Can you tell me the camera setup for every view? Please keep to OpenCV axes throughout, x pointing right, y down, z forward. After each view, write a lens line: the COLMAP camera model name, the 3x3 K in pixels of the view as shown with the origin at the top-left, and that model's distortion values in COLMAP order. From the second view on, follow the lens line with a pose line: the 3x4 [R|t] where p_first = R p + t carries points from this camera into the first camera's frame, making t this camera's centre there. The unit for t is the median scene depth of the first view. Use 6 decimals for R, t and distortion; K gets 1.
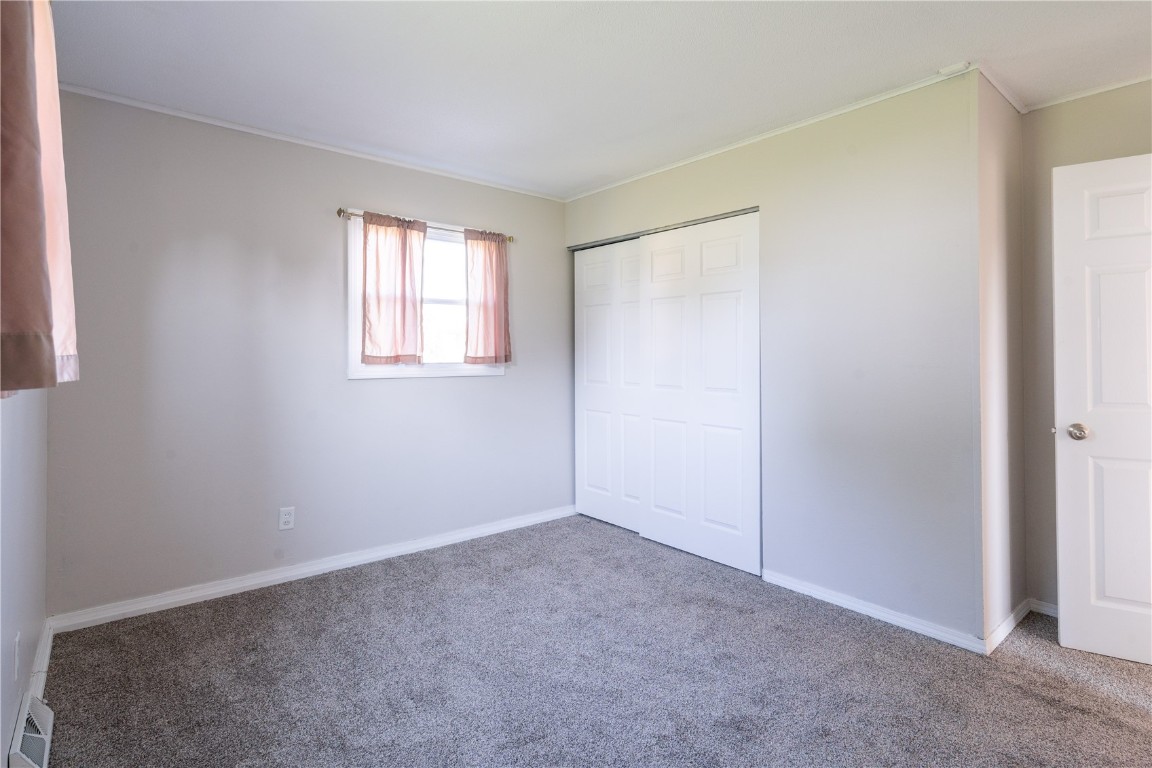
lens RADIAL K [[565.6, 0, 575.9], [0, 565.6, 348.2], [0, 0, 1]] dist [-0.000559, 0.000315]
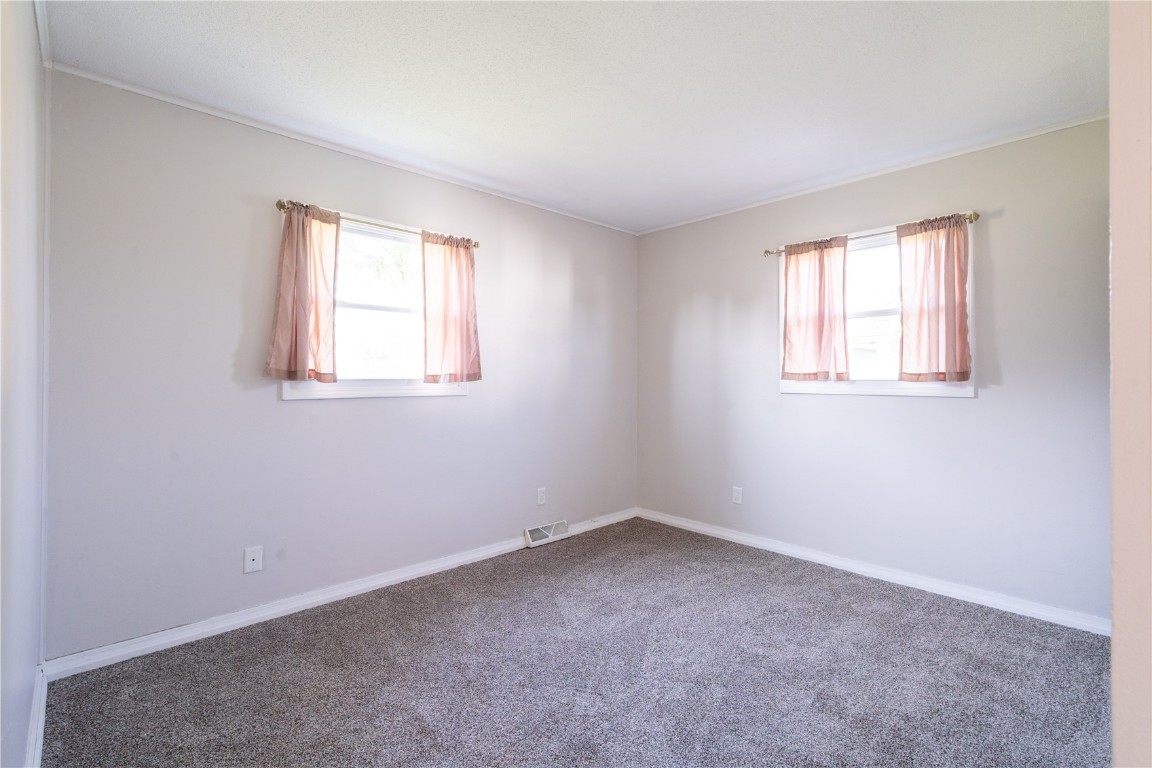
lens RADIAL K [[529.9, 0, 577.2], [0, 529.9, 366.8], [0, 0, 1]] dist [-0.005145, 0.000618]
pose [[0.059117, -0.014423, -0.998147, 0.641593], [0.018543, 0.999739, -0.013348, 0.007624], [0.998079, -0.017719, 0.059369, 0.498936]]
